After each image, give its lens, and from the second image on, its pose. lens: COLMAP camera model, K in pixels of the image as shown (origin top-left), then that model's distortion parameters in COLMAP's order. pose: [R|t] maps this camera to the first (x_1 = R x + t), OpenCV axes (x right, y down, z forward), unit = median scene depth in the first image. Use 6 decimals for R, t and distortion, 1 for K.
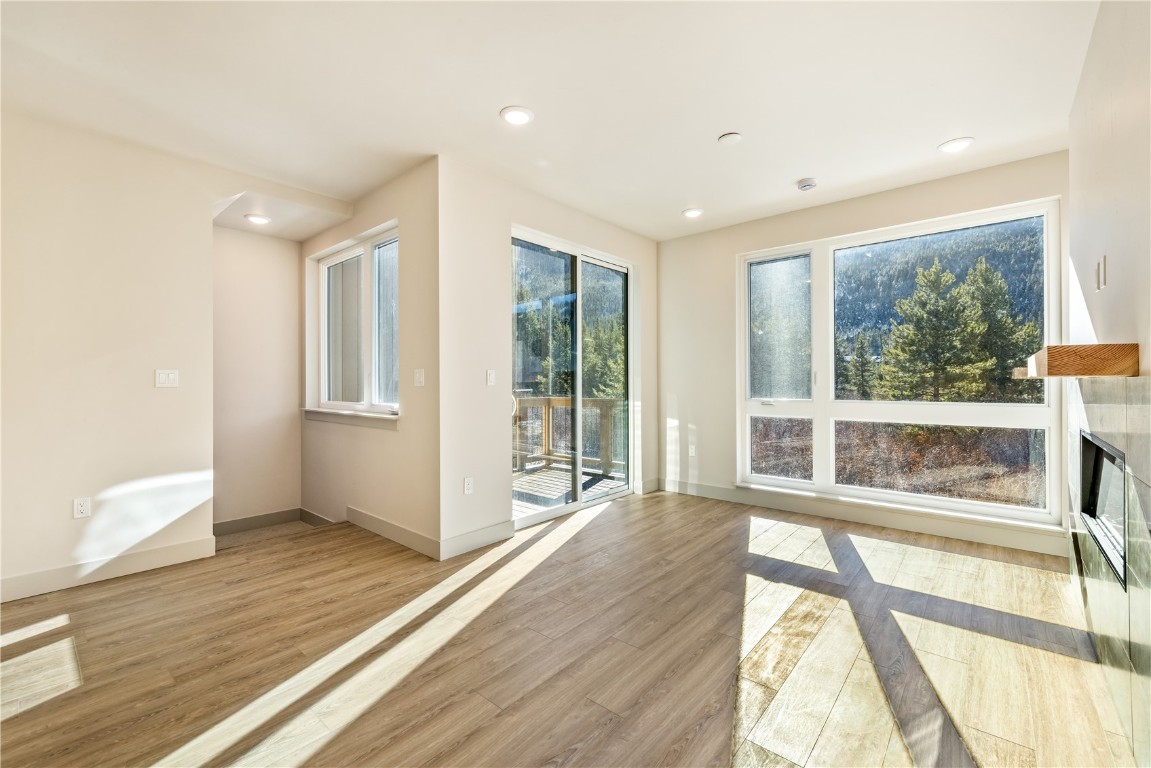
lens RADIAL K [[480.6, 0, 575.5], [0, 480.6, 384.0], [0, 0, 1]] dist [-0.014290, -0.000042]
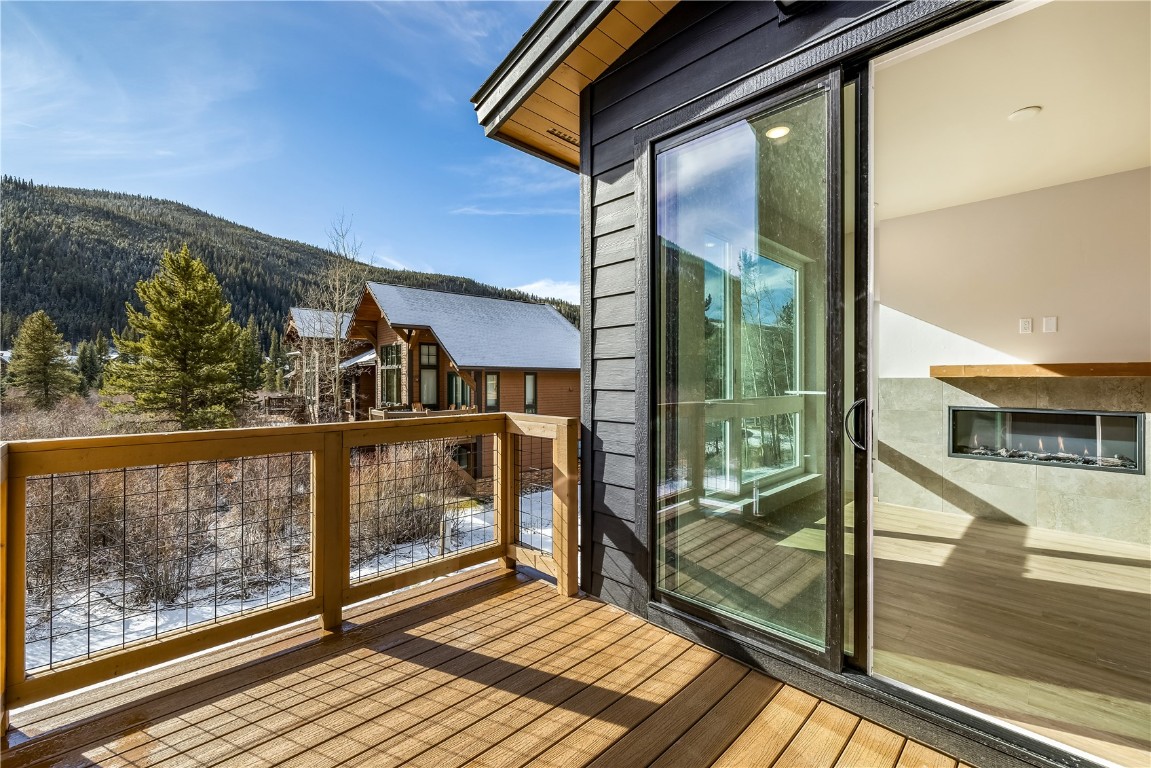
lens RADIAL K [[480.6, 0, 575.5], [0, 480.6, 384.0], [0, 0, 1]] dist [-0.014290, -0.000042]
pose [[0.071972, 0.000850, 0.997406, -1.108136], [0.000322, 1.000000, -0.000875, -0.008863], [-0.997407, 0.000384, 0.071972, 3.034876]]
